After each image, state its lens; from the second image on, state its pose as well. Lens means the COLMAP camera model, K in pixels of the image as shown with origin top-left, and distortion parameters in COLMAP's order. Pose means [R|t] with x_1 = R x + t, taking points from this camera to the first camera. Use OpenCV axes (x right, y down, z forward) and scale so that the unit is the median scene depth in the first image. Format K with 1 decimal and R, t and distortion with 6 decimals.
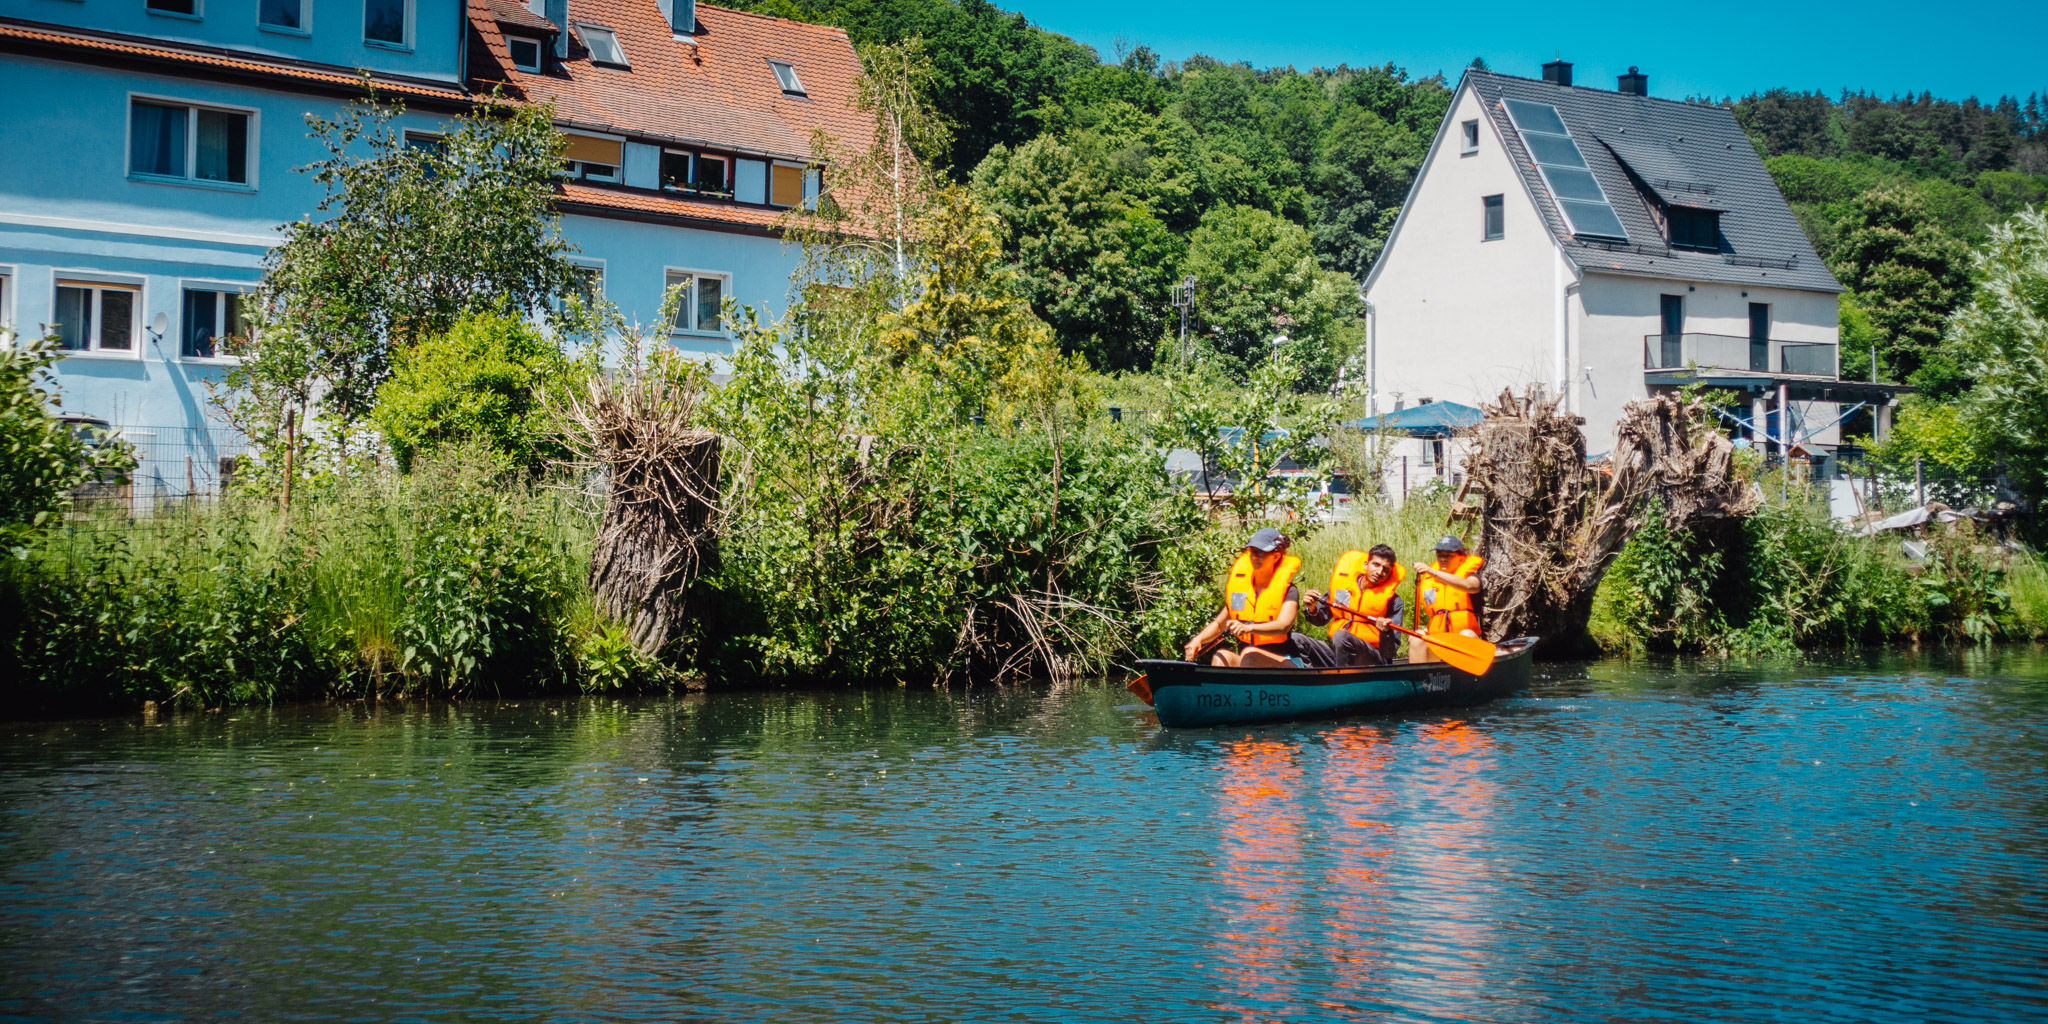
lens RADIAL K [[2446.8, 0, 1018.3], [0, 2446.8, 374.9], [0, 0, 1]] dist [-0.002899, -0.032355]
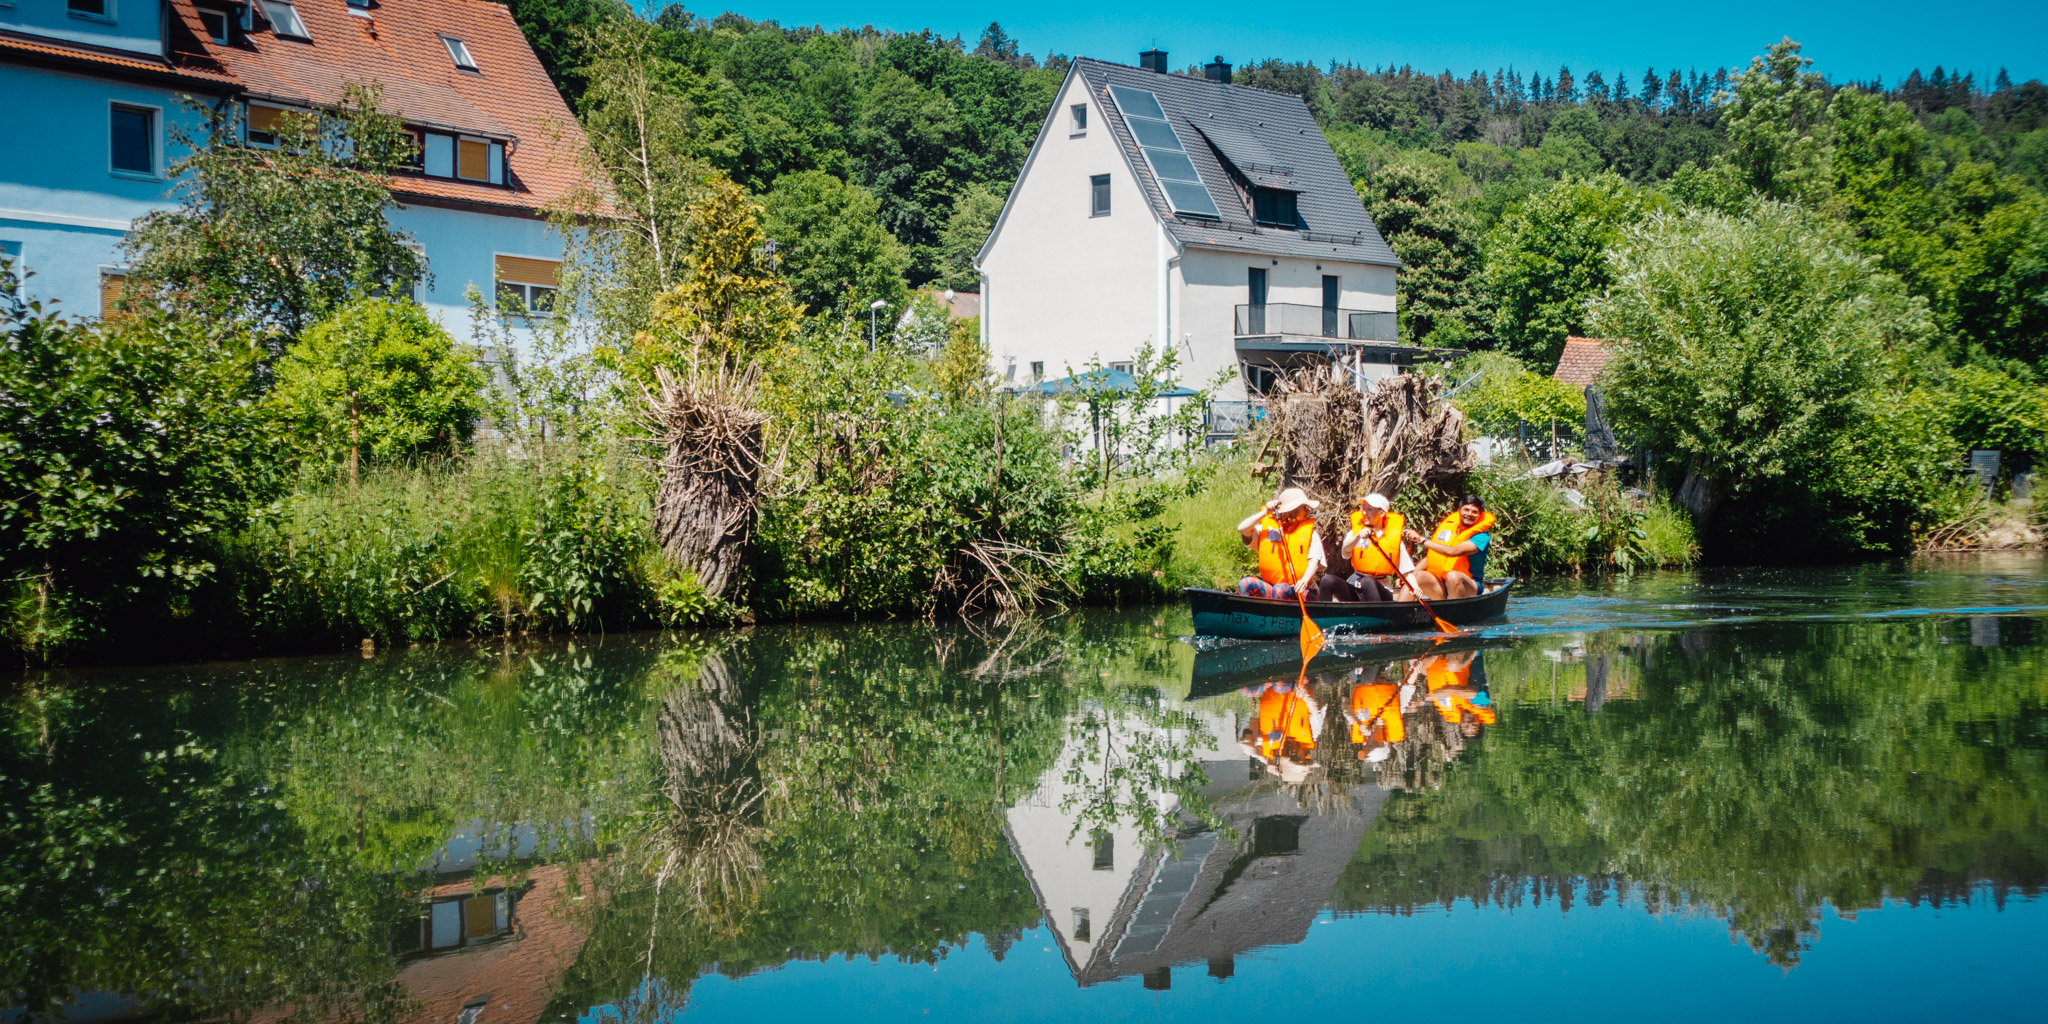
lens RADIAL K [[2392.8, 0, 1024.0], [0, 2392.8, 512.0], [0, 0, 1]] dist [0.038487, -0.002634]
pose [[0.979763, -0.013046, 0.199735, -0.071040], [-0.002109, 0.997145, 0.075477, -0.005434], [-0.200149, -0.074370, 0.976939, -0.059630]]
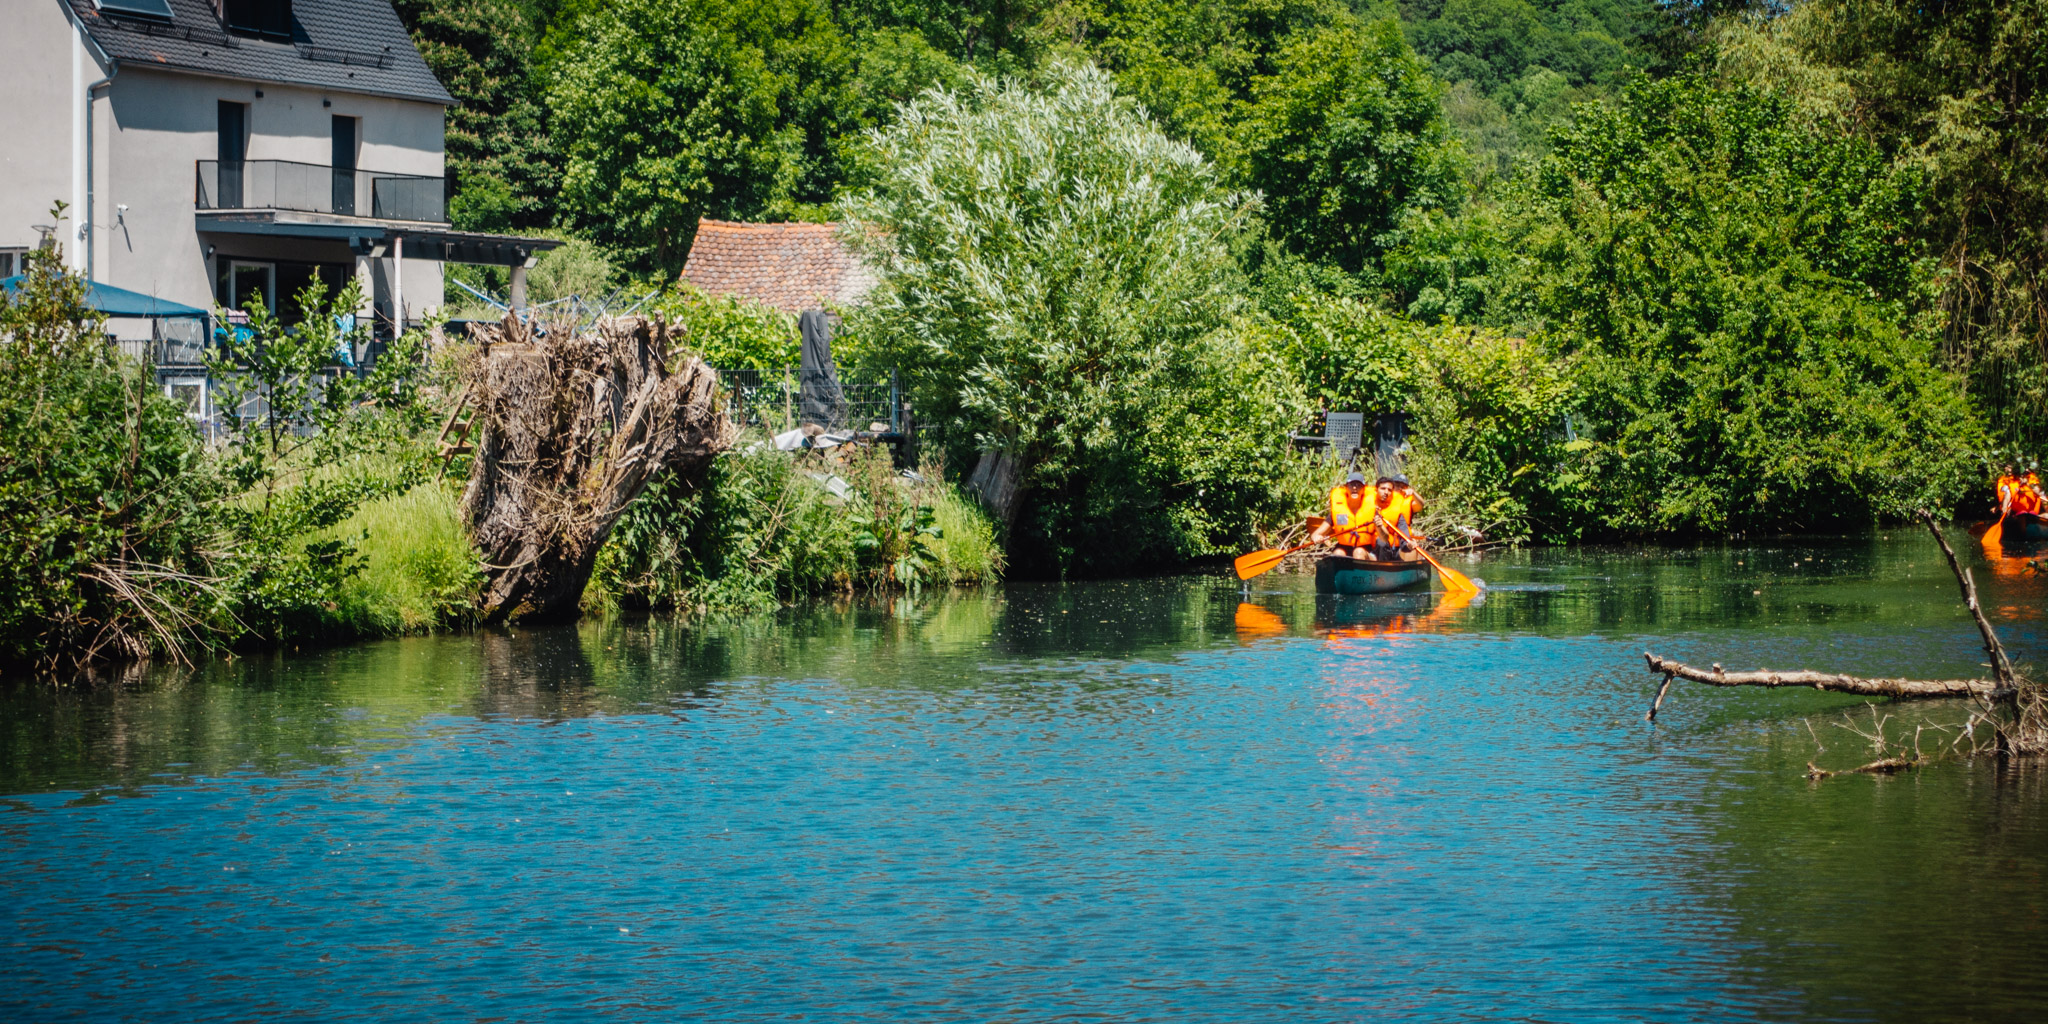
lens RADIAL K [[3987.8, 0, 1020.8], [0, 3987.8, 454.5], [0, 0, 1]] dist [0.071591, -0.127318]
pose [[0.865589, -0.011177, 0.500631, -0.139292], [-0.024569, 0.997599, 0.064751, -0.015643], [-0.500153, -0.068348, 0.863236, -0.121757]]
